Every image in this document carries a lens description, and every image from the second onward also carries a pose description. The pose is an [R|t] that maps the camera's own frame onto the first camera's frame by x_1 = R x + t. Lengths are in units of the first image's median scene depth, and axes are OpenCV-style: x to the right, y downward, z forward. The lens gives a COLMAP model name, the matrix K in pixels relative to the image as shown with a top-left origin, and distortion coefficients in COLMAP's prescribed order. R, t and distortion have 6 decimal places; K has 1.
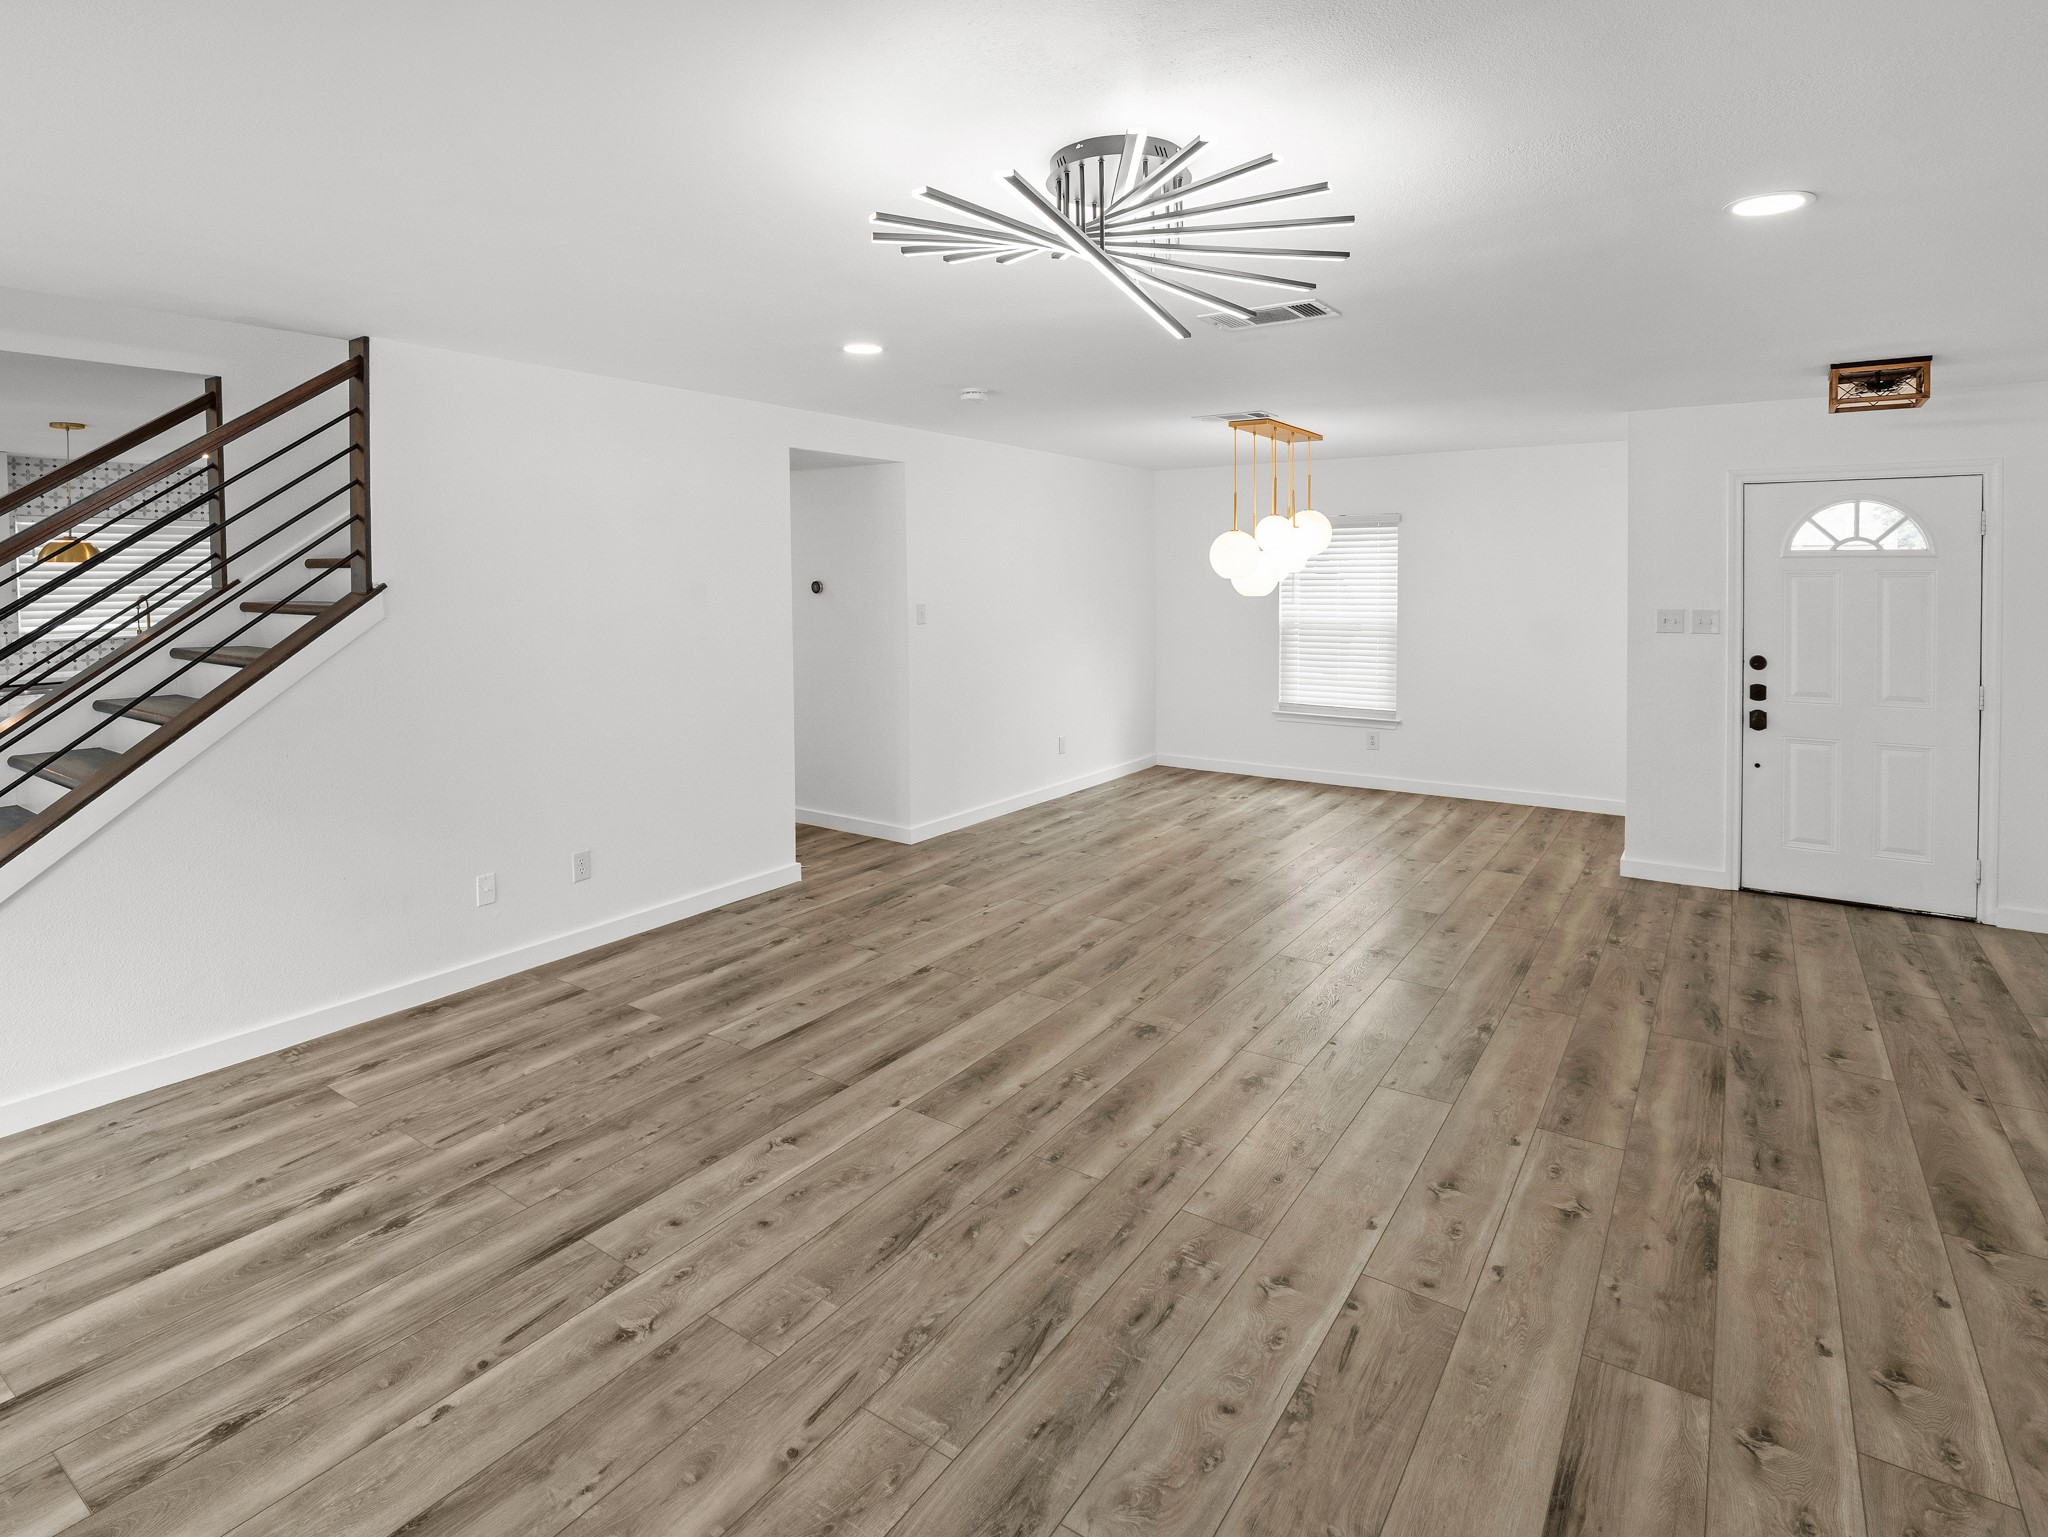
lens RADIAL K [[1024.4, 0, 1024.0], [0, 1024.4, 768.5], [0, 0, 1]] dist [0.005429, 0.002671]
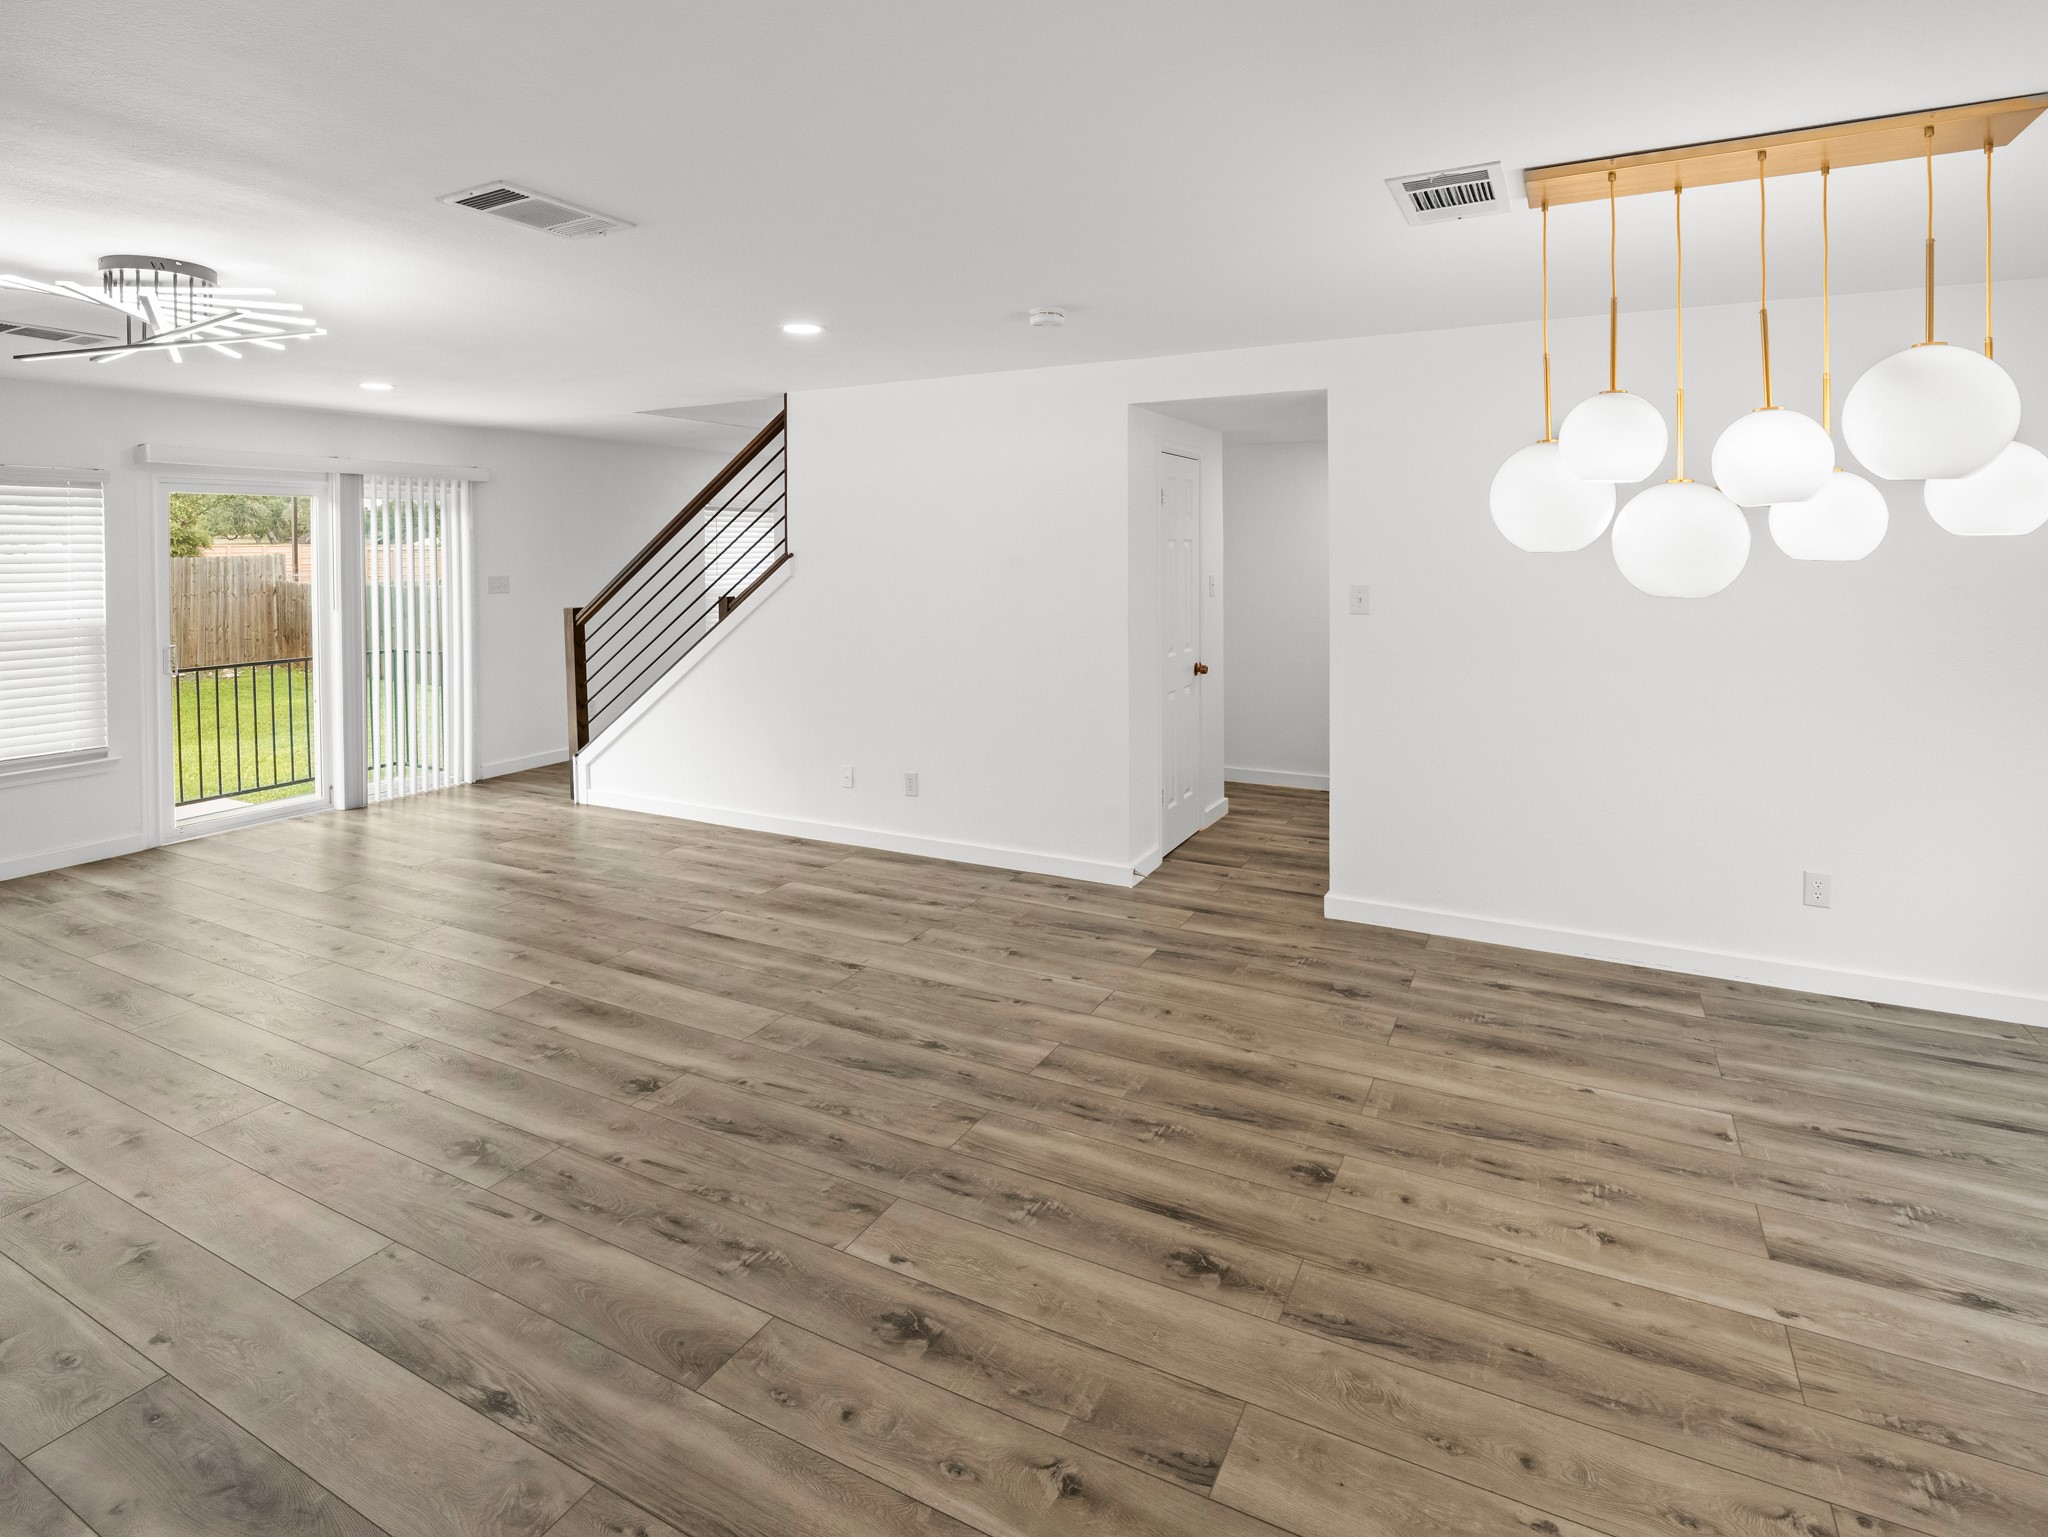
lens RADIAL K [[1024.4, 0, 1024.0], [0, 1024.4, 768.5], [0, 0, 1]] dist [0.005429, 0.002671]
pose [[0.111532, 0.208477, -0.971647, 0.922987], [-0.165792, 0.967948, 0.188652, -0.216456], [0.979833, 0.140050, 0.142521, 1.127111]]
